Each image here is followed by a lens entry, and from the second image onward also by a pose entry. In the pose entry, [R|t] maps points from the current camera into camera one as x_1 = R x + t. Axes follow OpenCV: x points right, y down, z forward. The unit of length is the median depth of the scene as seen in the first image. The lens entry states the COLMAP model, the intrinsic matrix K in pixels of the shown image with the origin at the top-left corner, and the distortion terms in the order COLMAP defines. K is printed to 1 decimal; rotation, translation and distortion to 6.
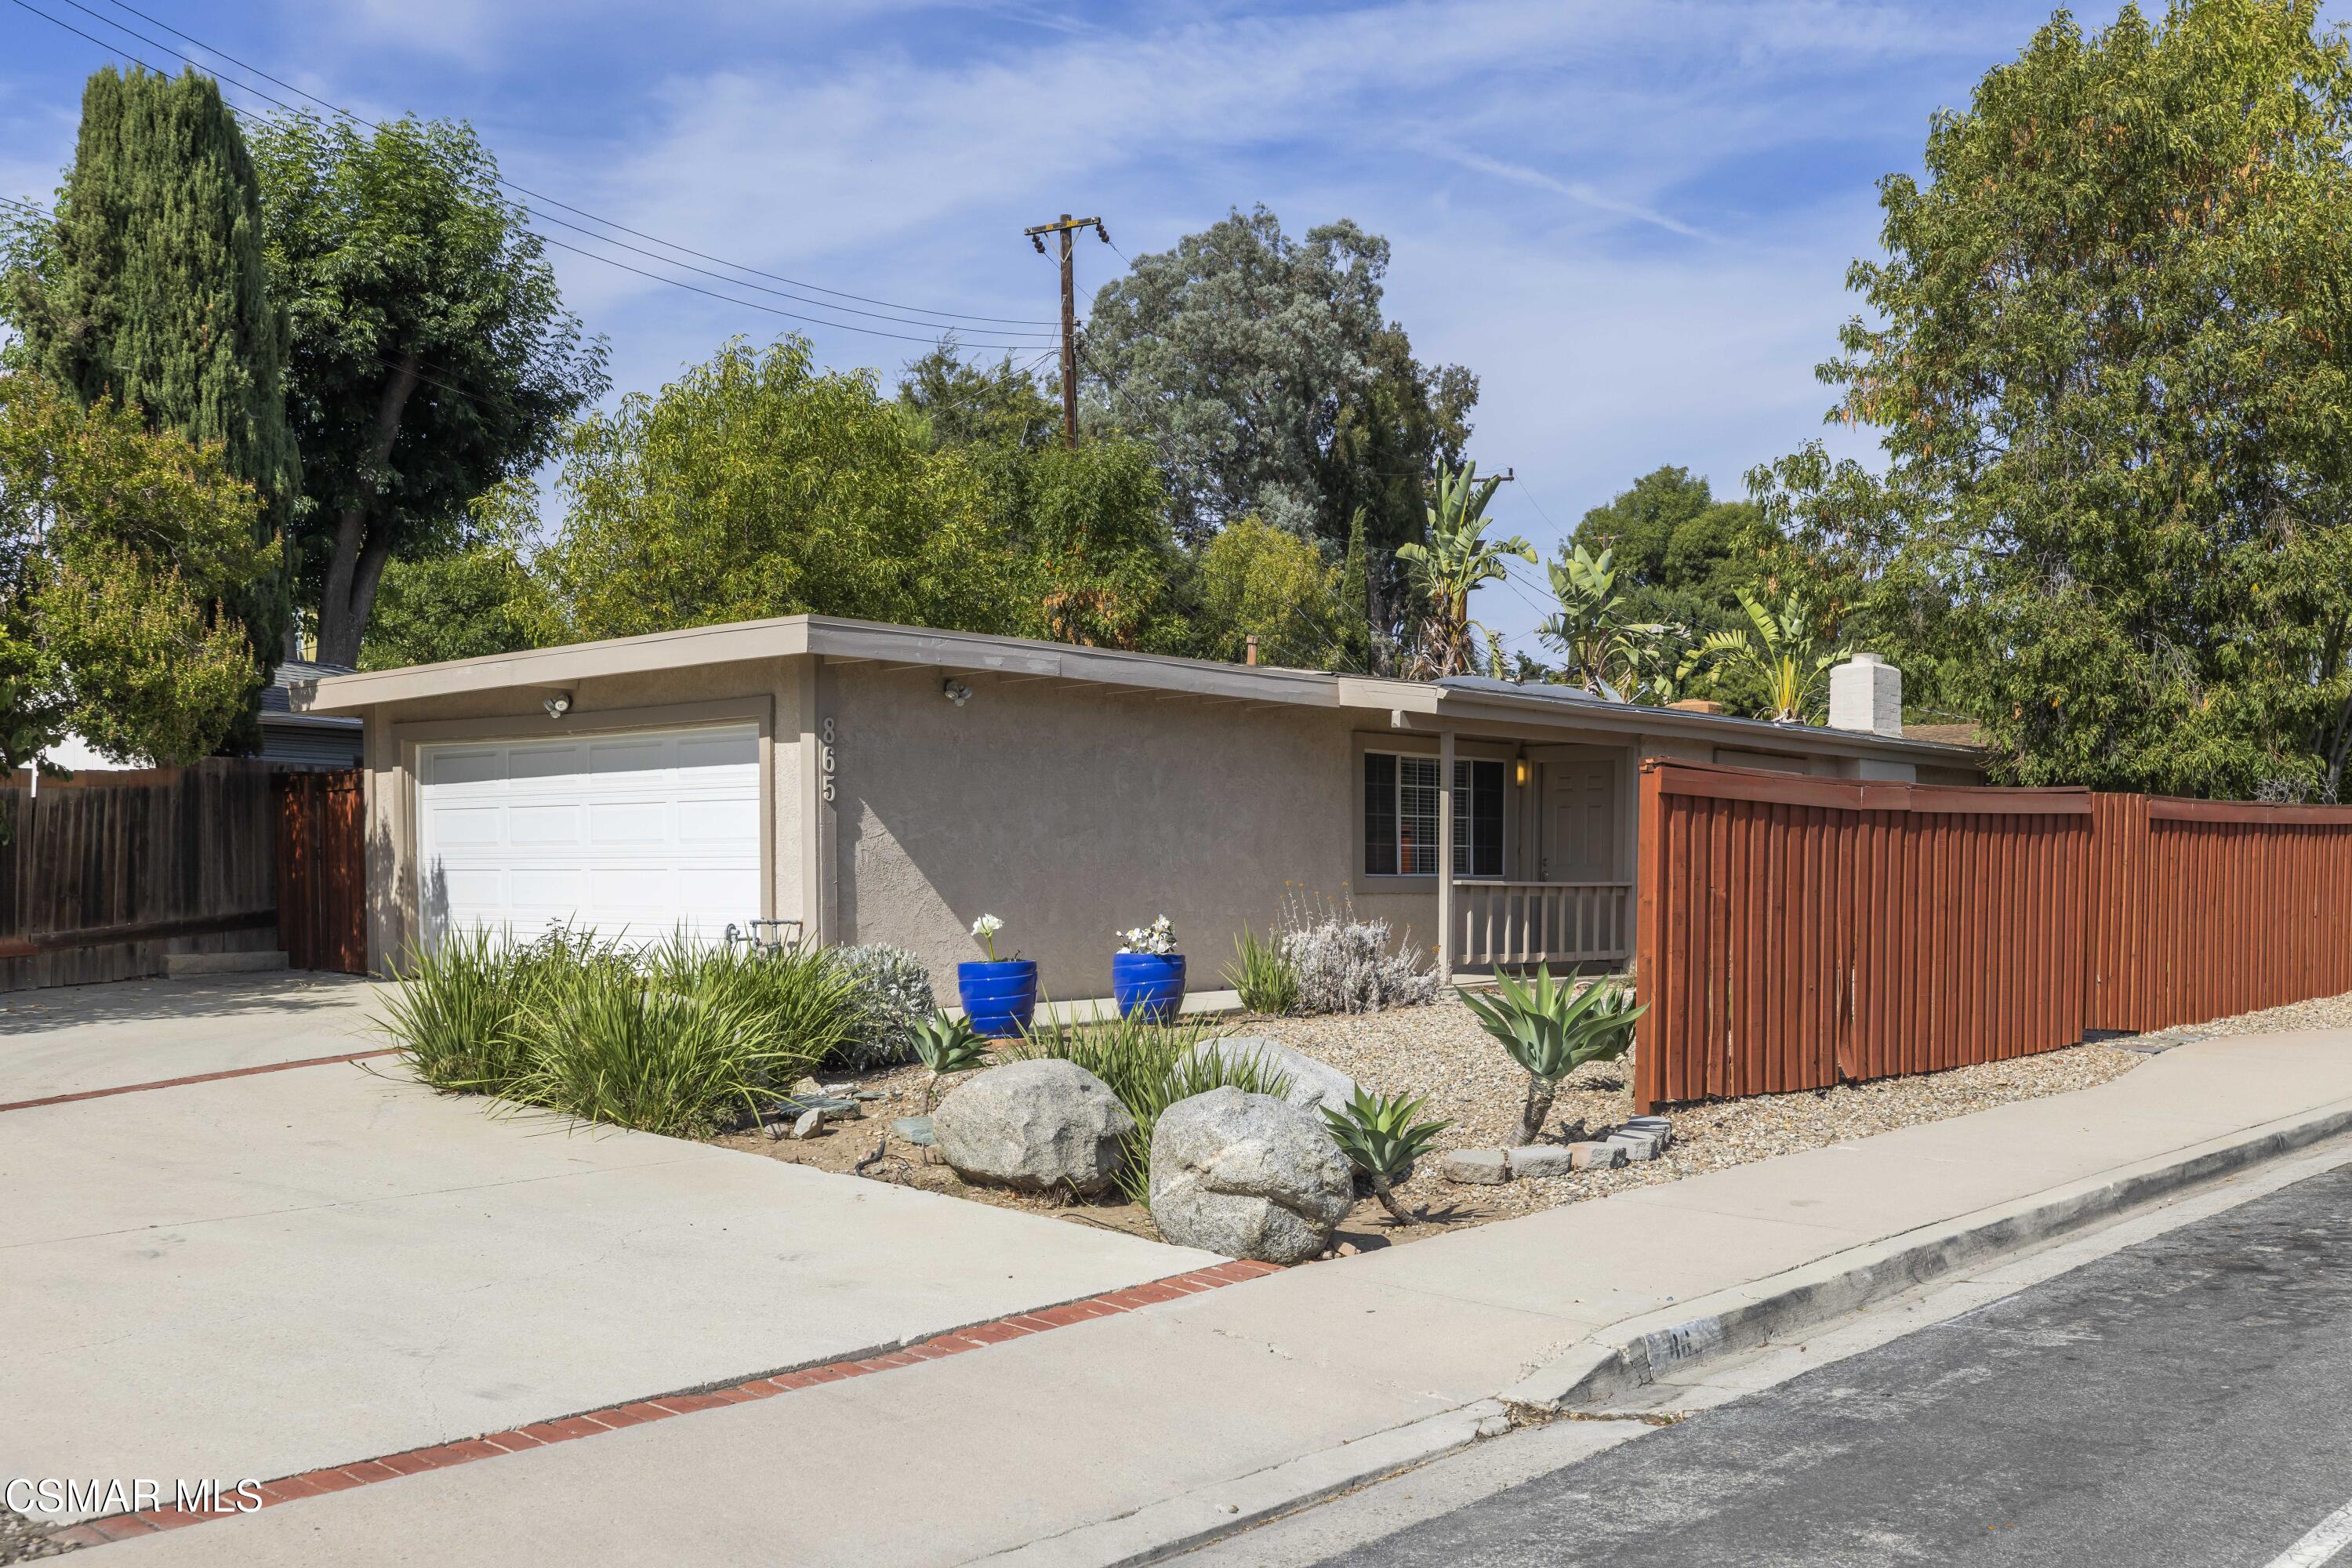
lens RADIAL K [[2302.1, 0, 1145.4], [0, 2302.1, 994.8], [0, 0, 1]] dist [0.004218, 0.000000]
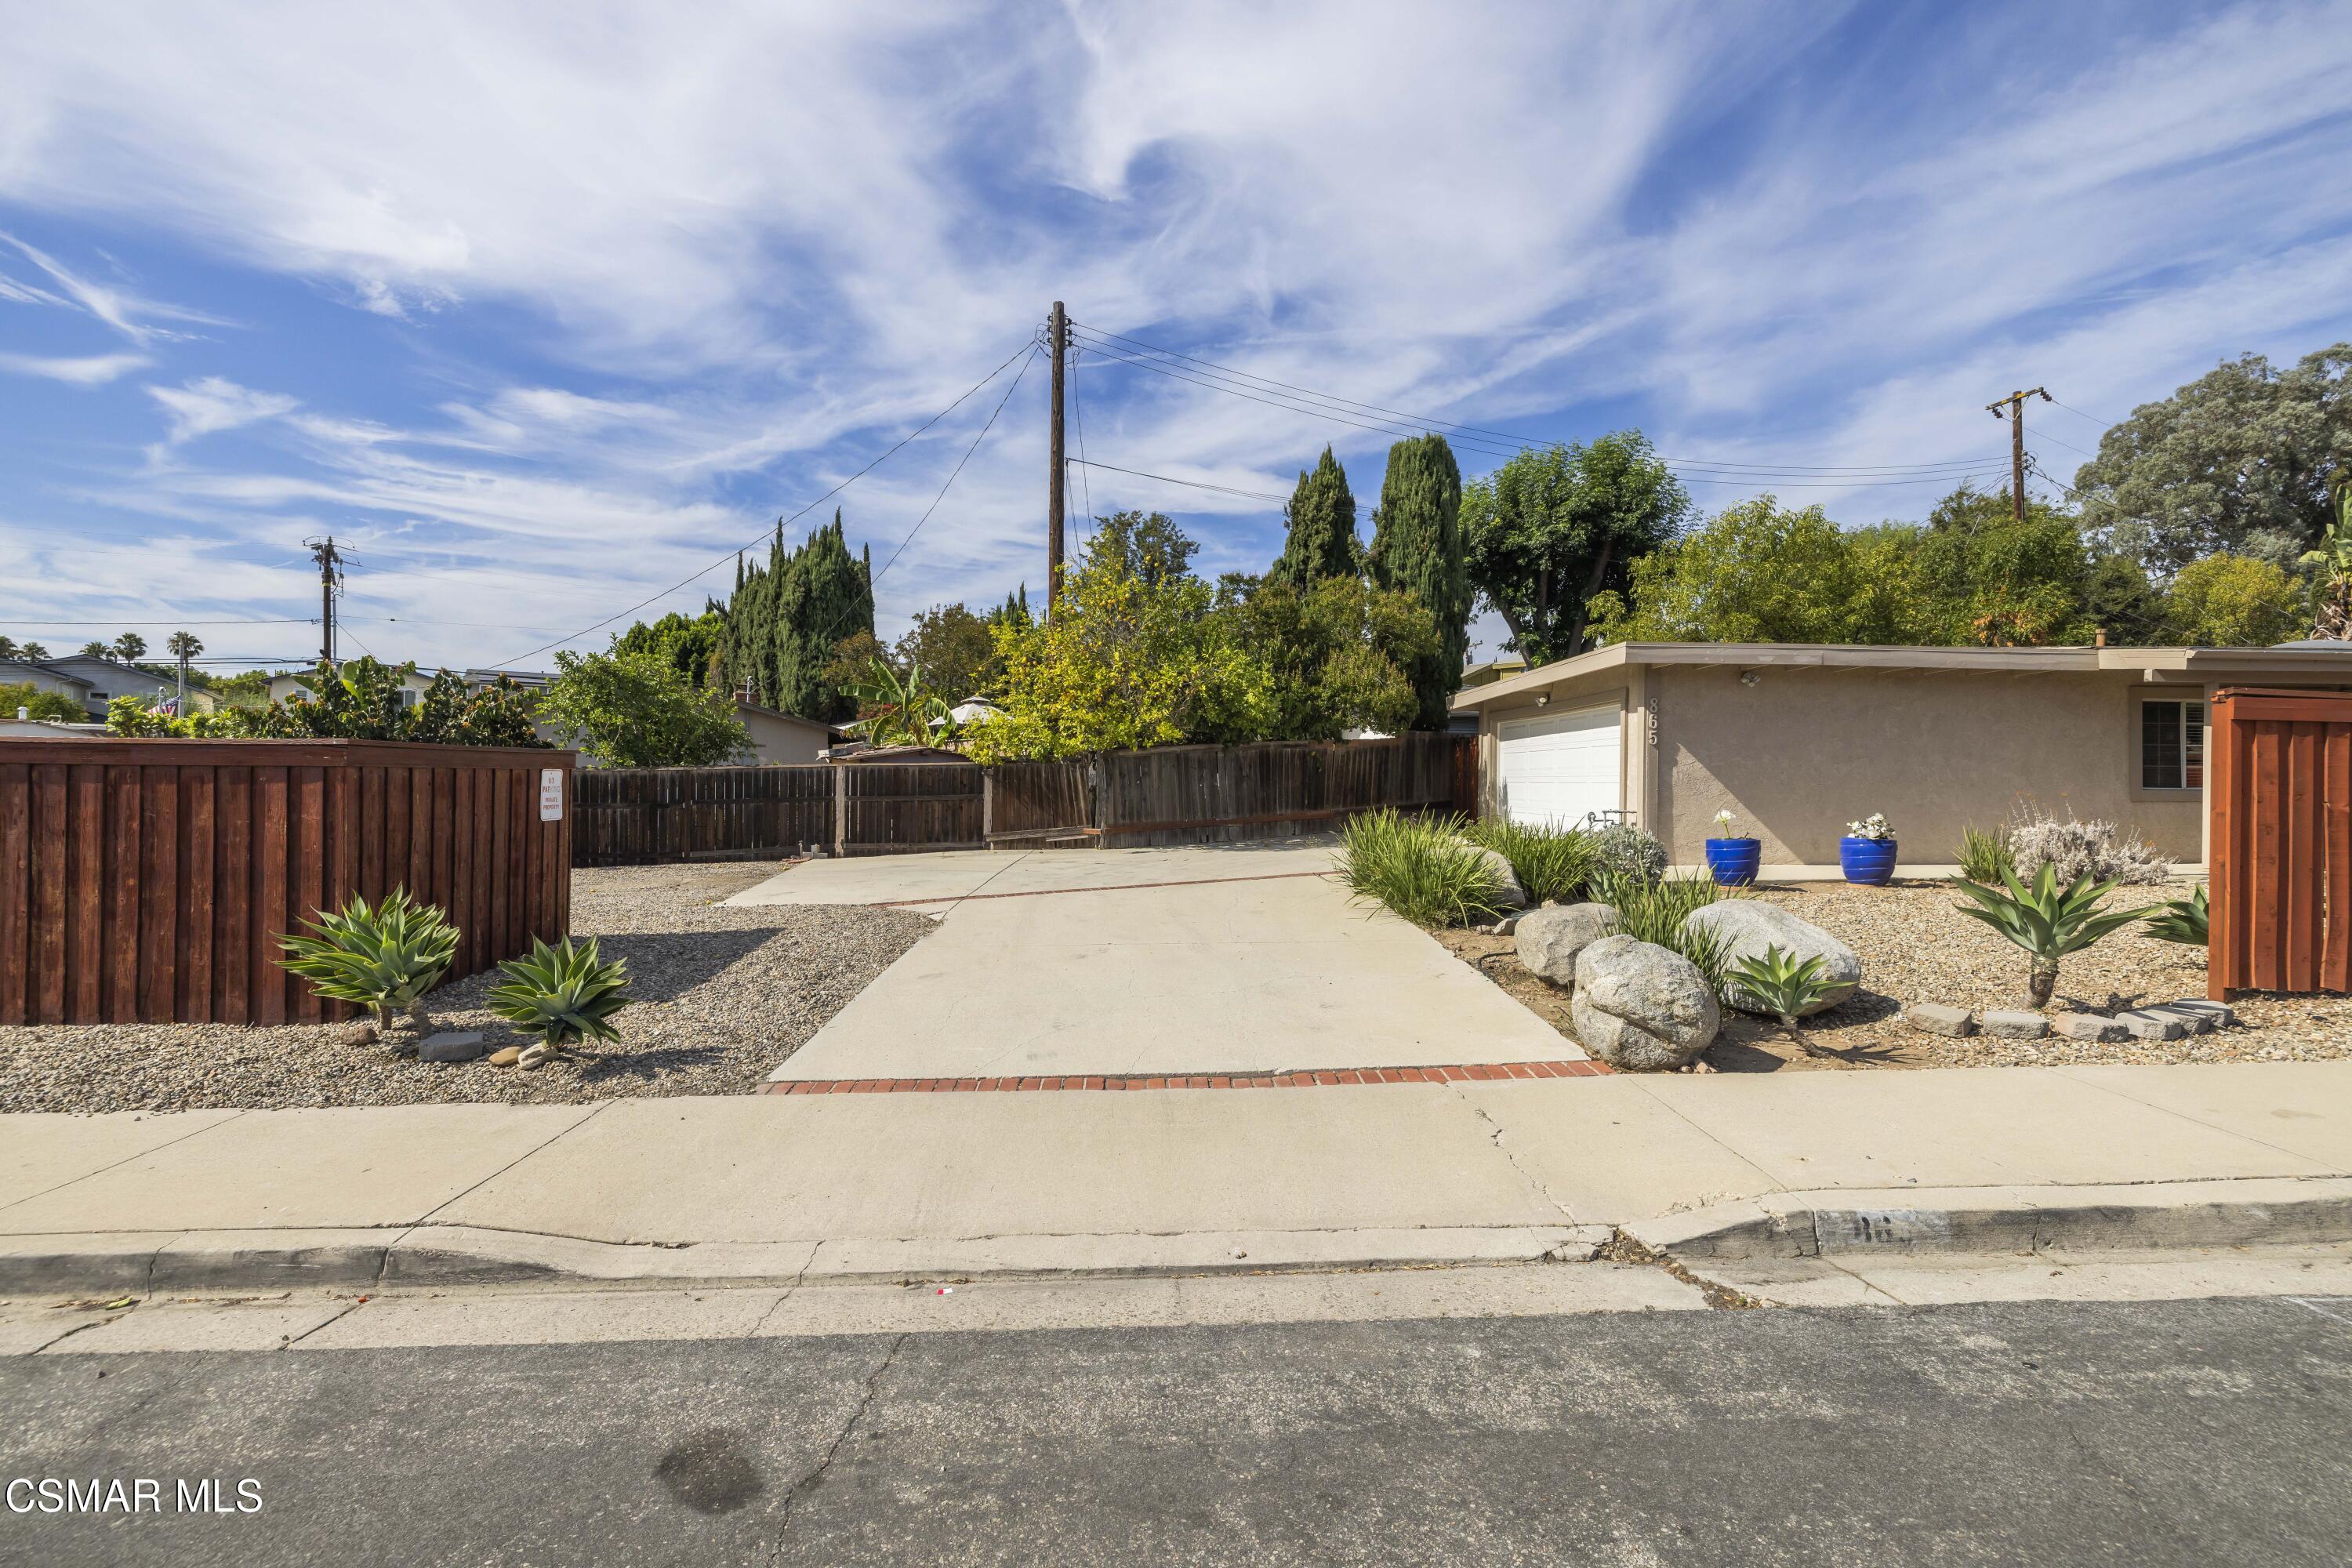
lens RADIAL K [[991.6, 0, 1176.1], [0, 991.6, 775.7], [0, 0, 1]] dist [0.002406, 0.000682]
pose [[0.692492, -0.001312, -0.721425, 0.157265], [-0.042156, 0.998216, -0.042280, -0.011741], [0.720193, 0.059691, 0.691201, 0.199740]]
